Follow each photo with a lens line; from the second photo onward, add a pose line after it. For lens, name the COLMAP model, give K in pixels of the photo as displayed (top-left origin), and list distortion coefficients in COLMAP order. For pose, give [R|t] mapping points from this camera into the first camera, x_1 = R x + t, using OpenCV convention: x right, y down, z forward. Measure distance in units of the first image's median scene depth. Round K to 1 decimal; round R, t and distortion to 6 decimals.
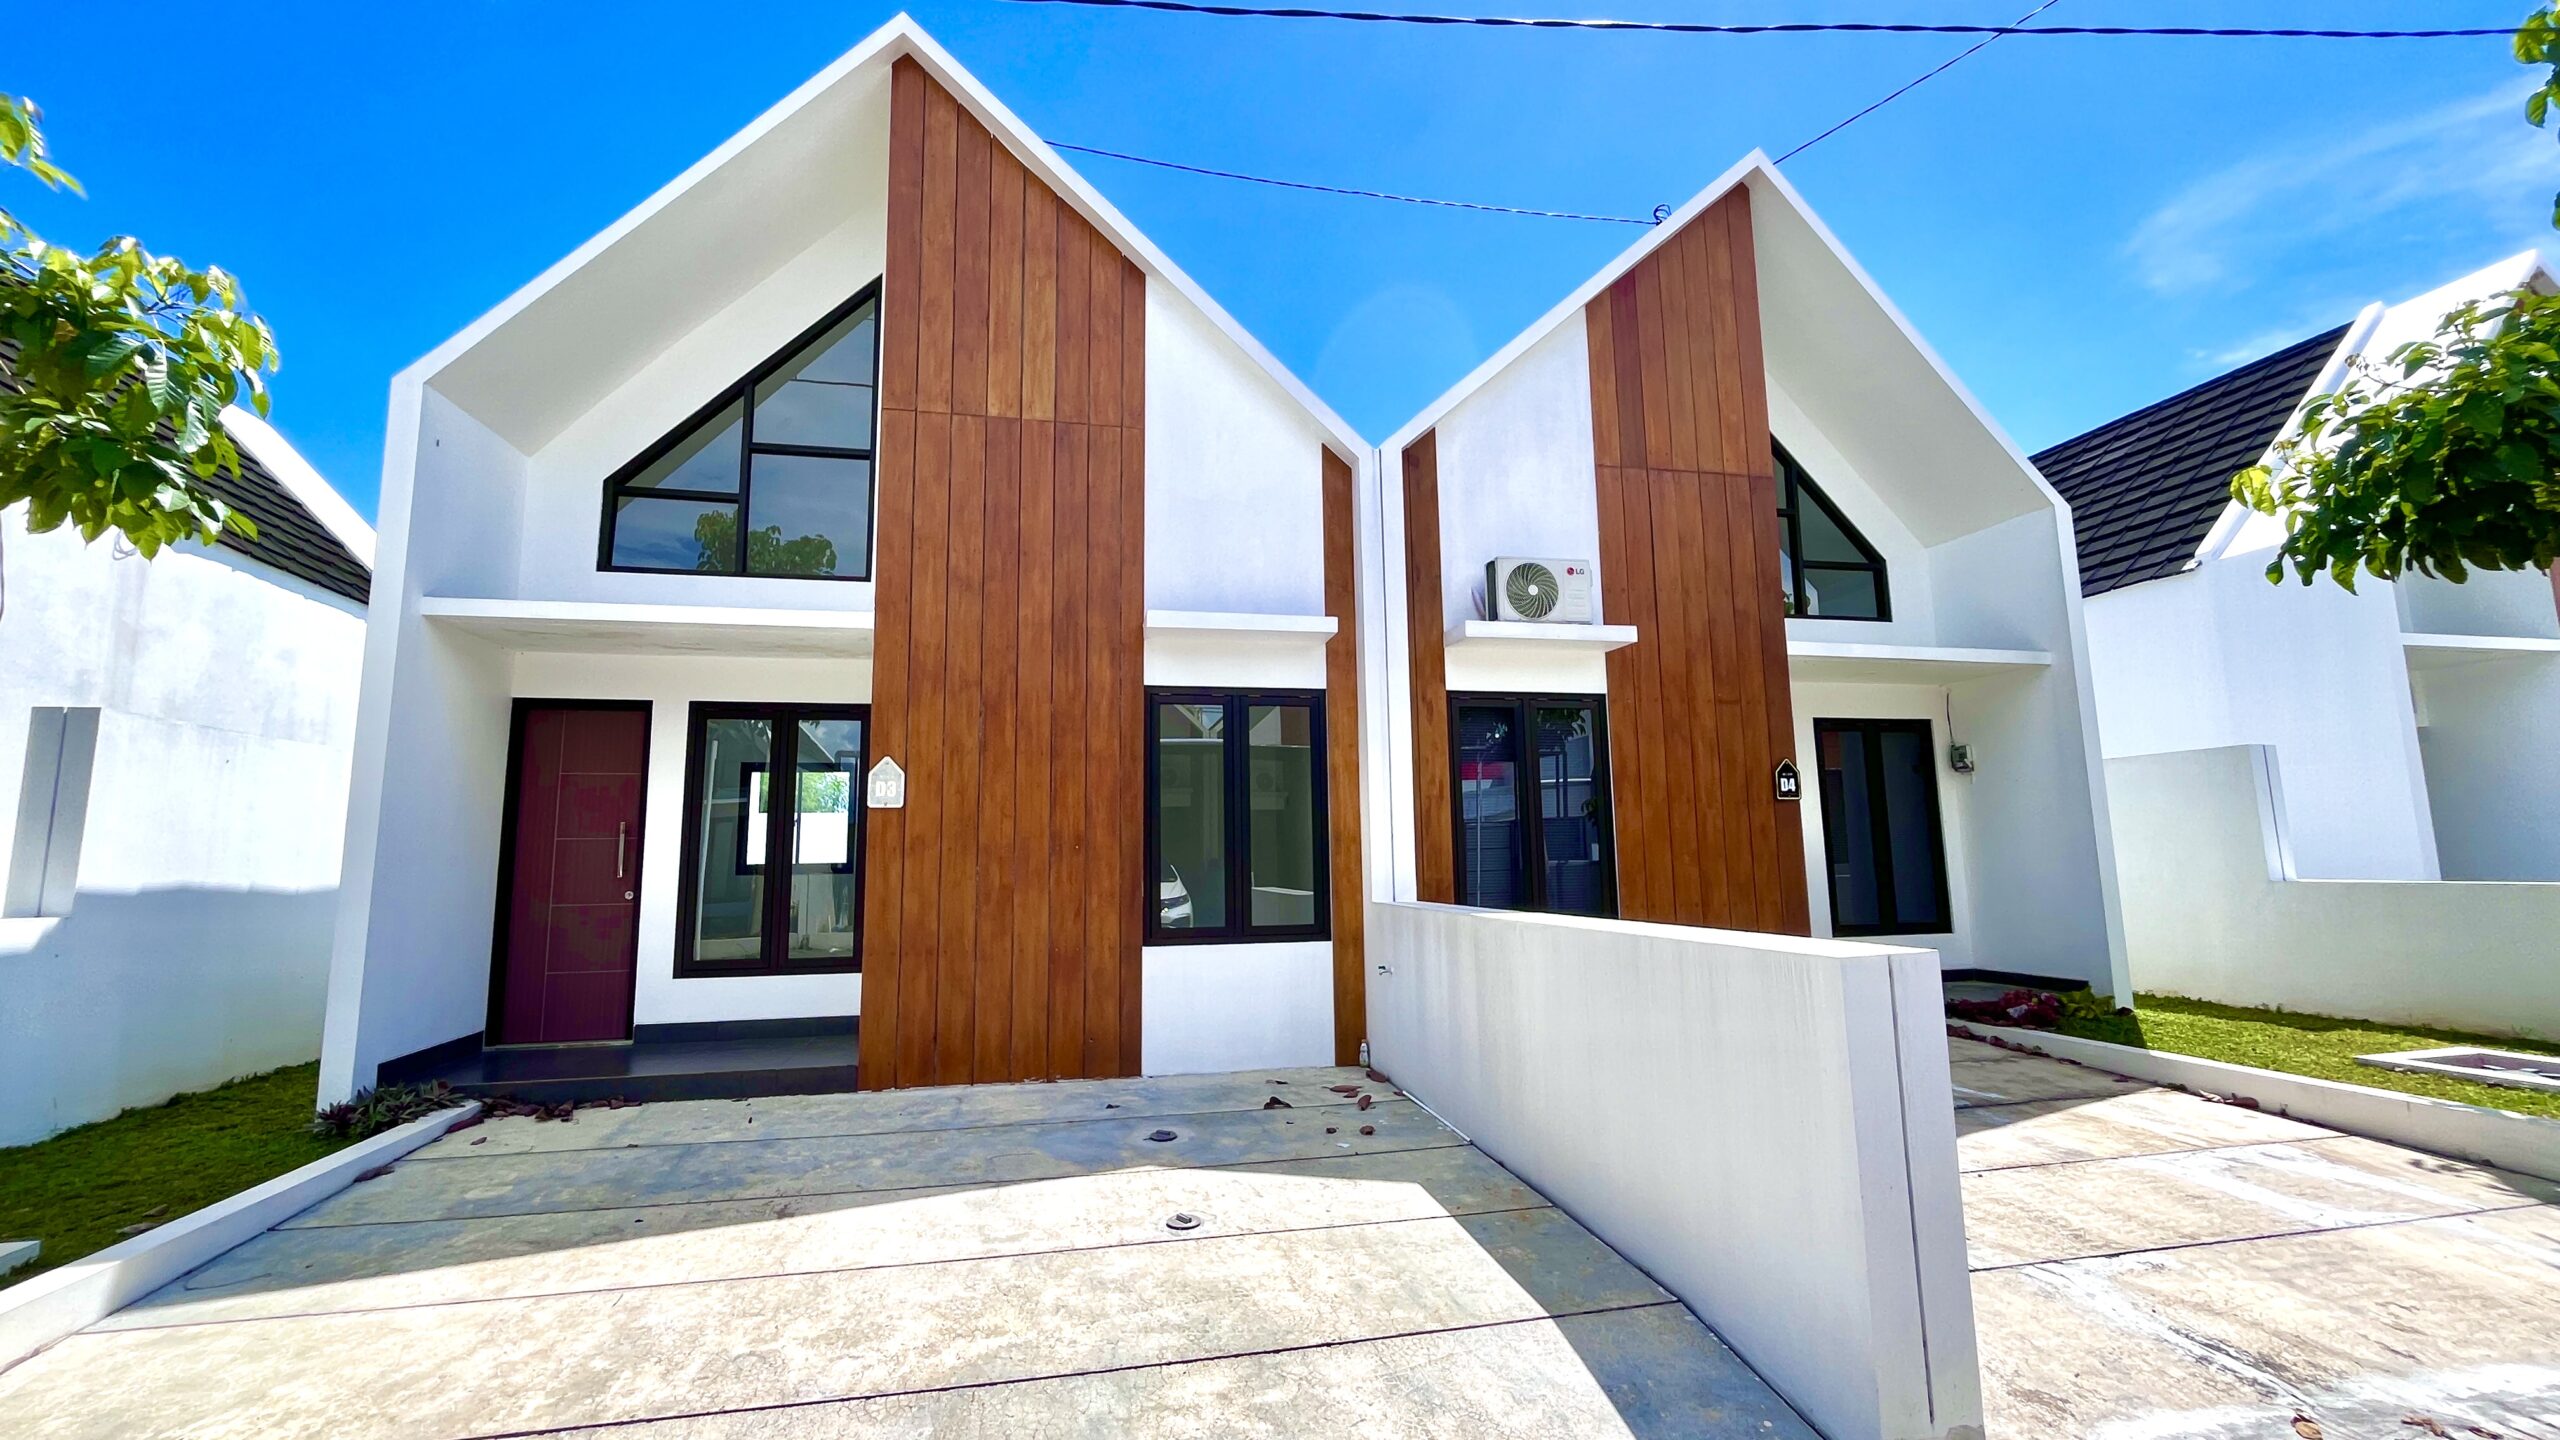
lens RADIAL K [[1038.3, 0, 1276.3], [0, 1038.3, 724.4], [0, 0, 1]] dist [-0.002977, 0.000492]
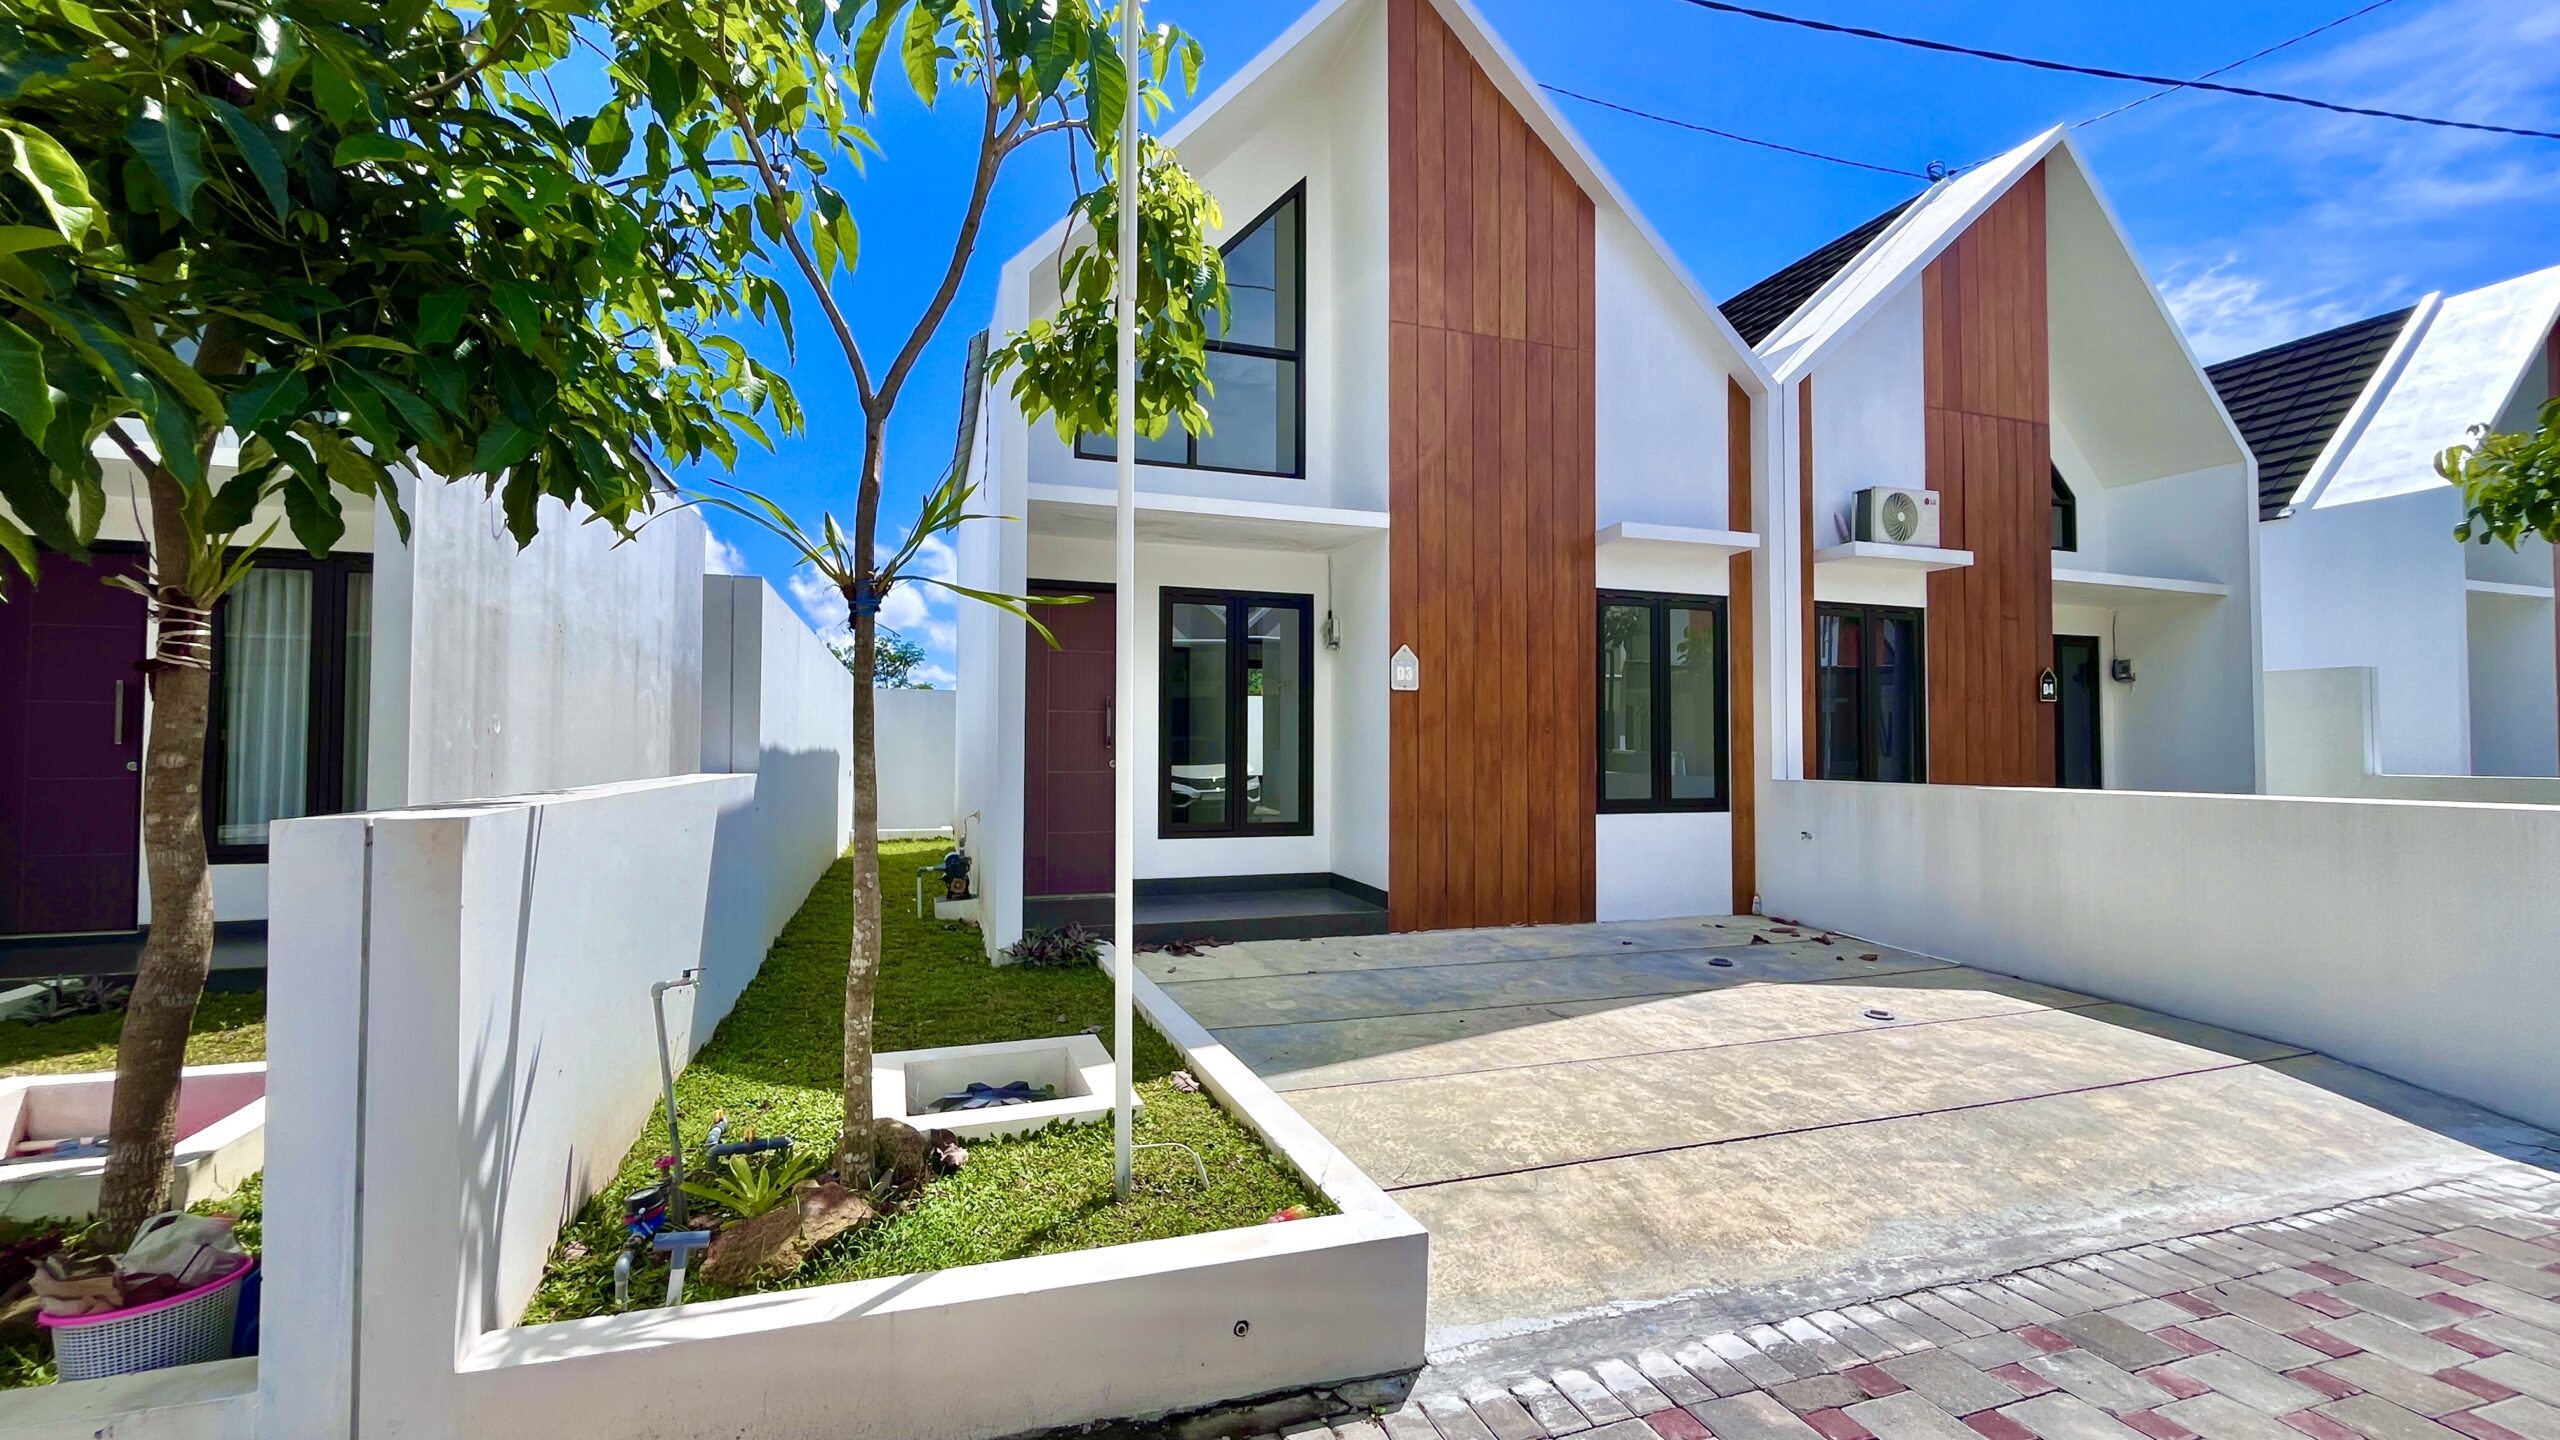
lens RADIAL K [[1038.3, 0, 1268.8], [0, 1038.3, 724.6], [0, 0, 1]] dist [-0.002977, 0.000492]
pose [[0.992662, 0.021015, 0.119081, -0.611530], [-0.033553, 0.993982, 0.104282, 0.004610], [-0.116173, -0.107513, 0.987393, -0.094006]]
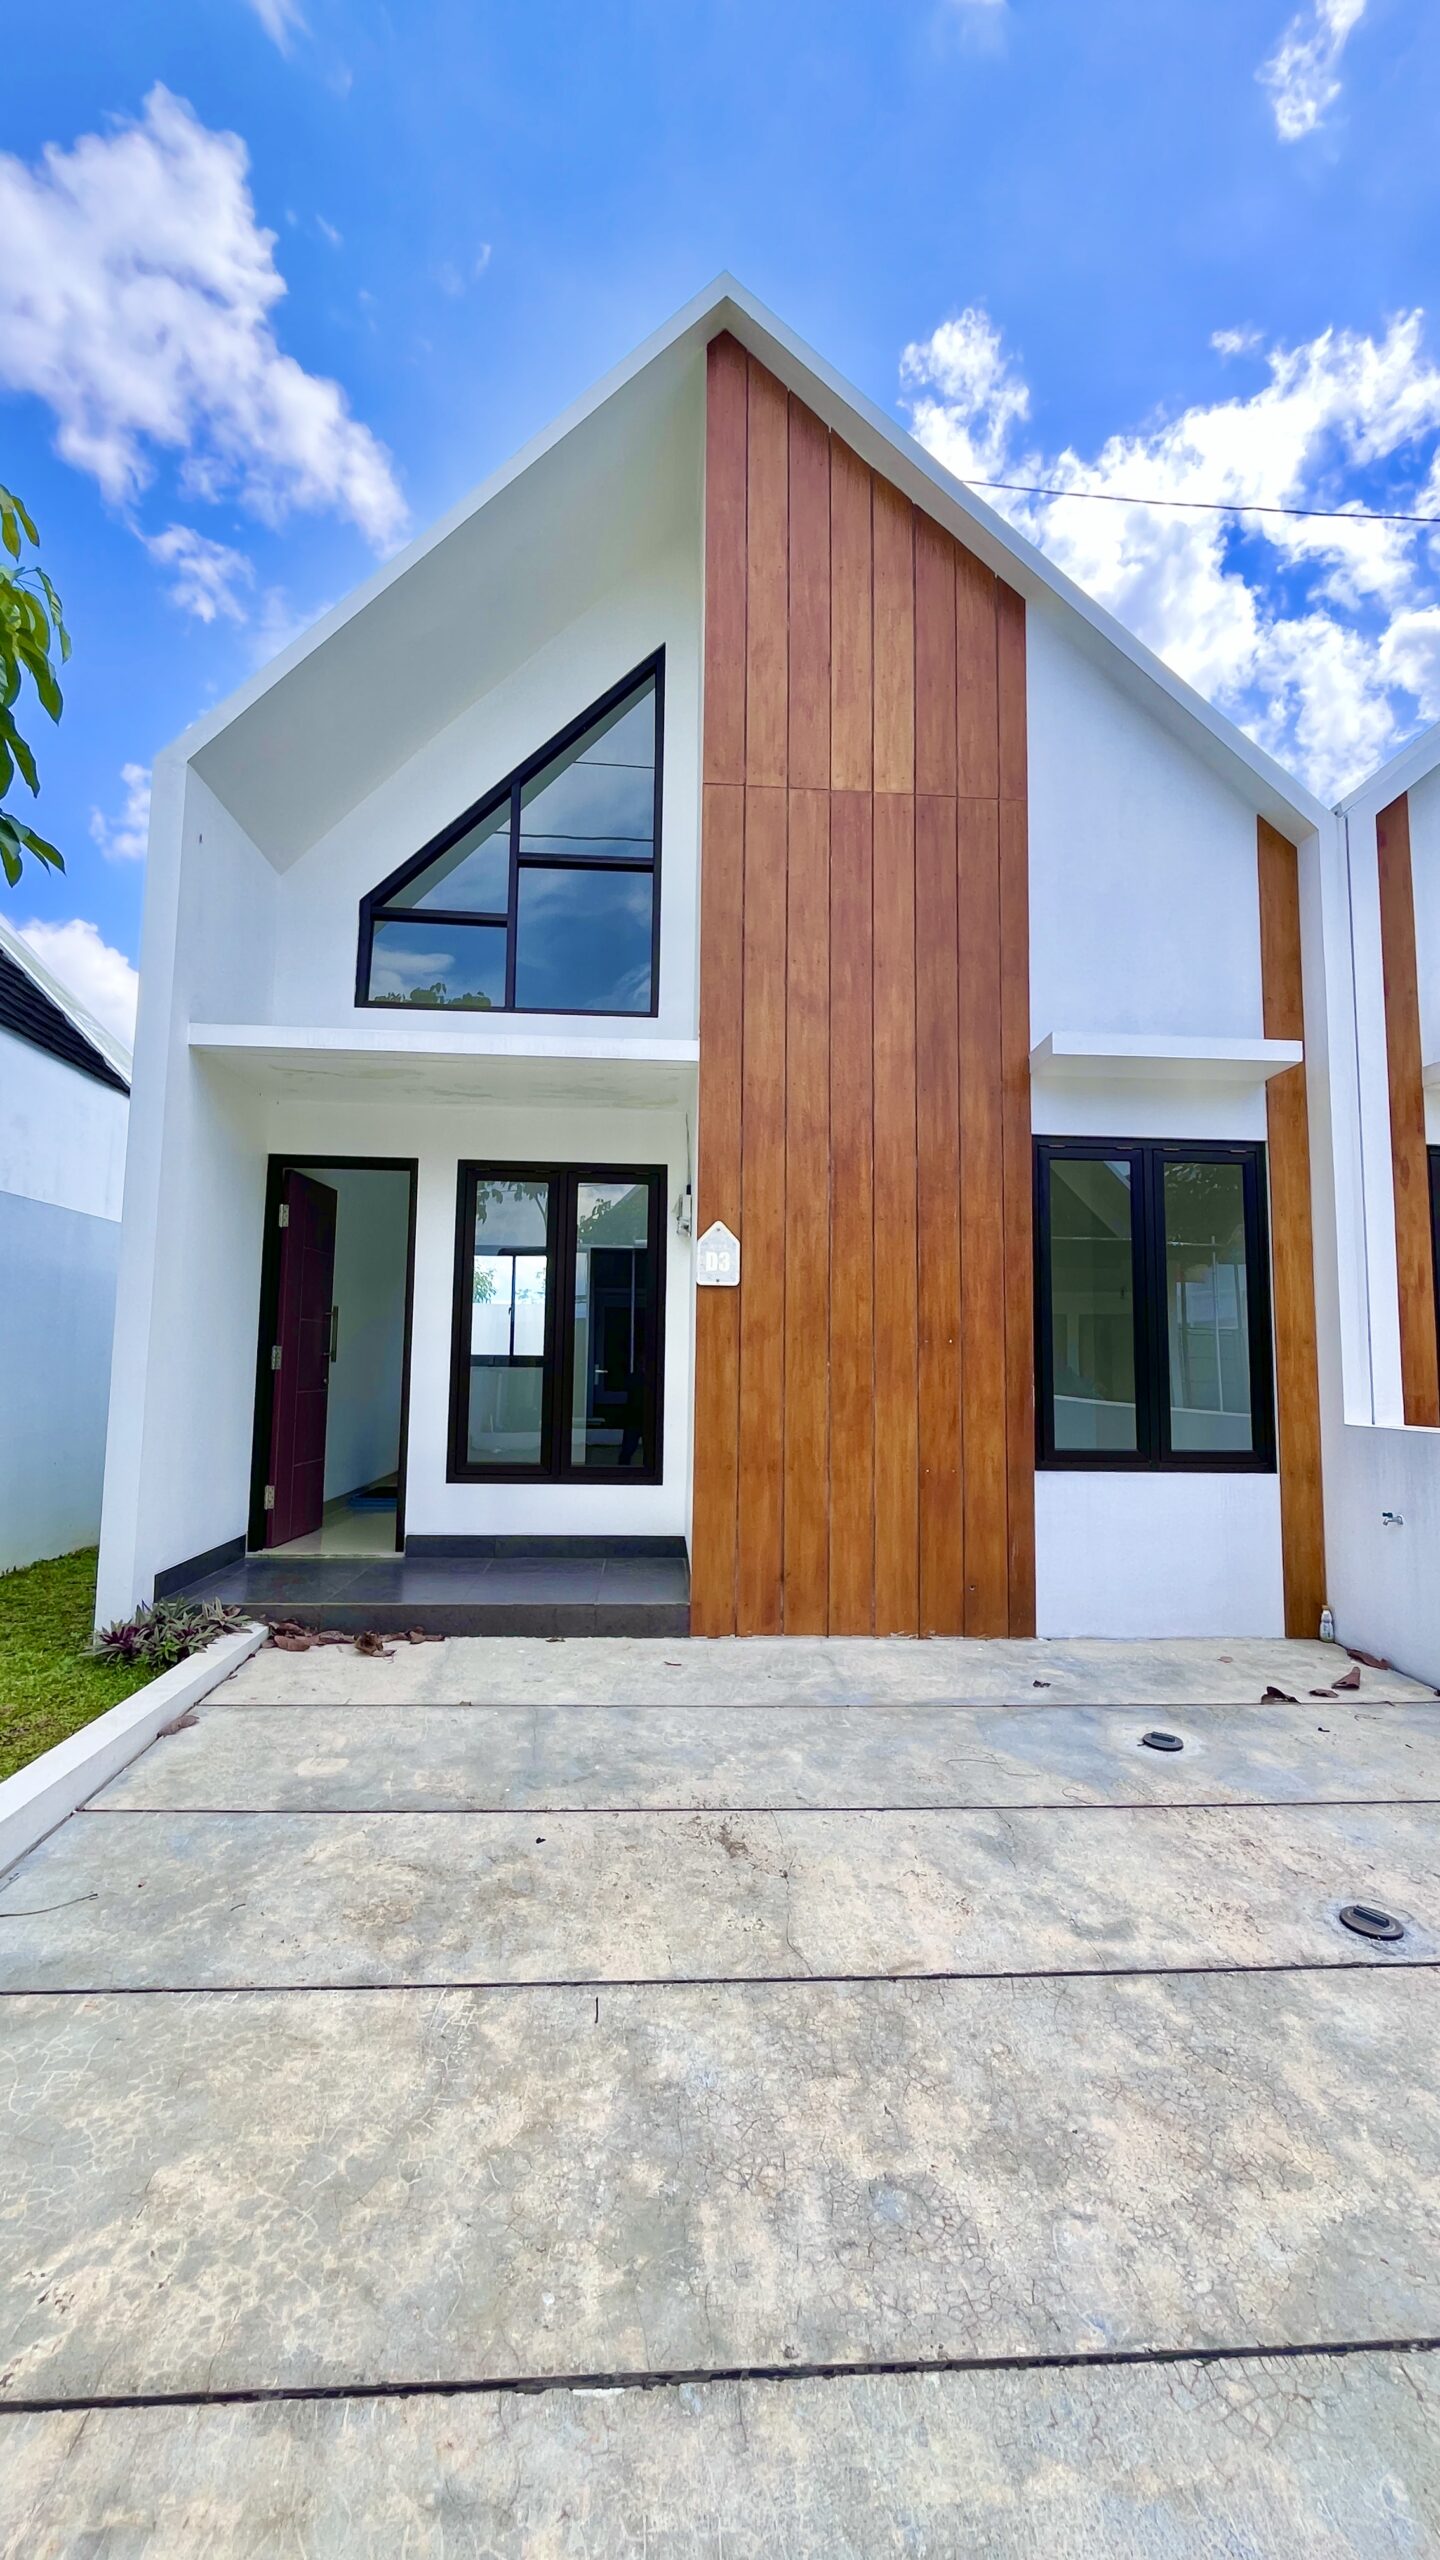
lens RADIAL K [[1038.3, 0, 722.9], [0, 1038.3, 1274.3], [0, 0, 1]] dist [-0.002977, 0.000492]
pose [[0.989378, 0.015112, -0.144580, -0.240155], [-0.009072, 0.999062, 0.042344, 0.035463], [0.145084, -0.040583, 0.988587, 0.199770]]
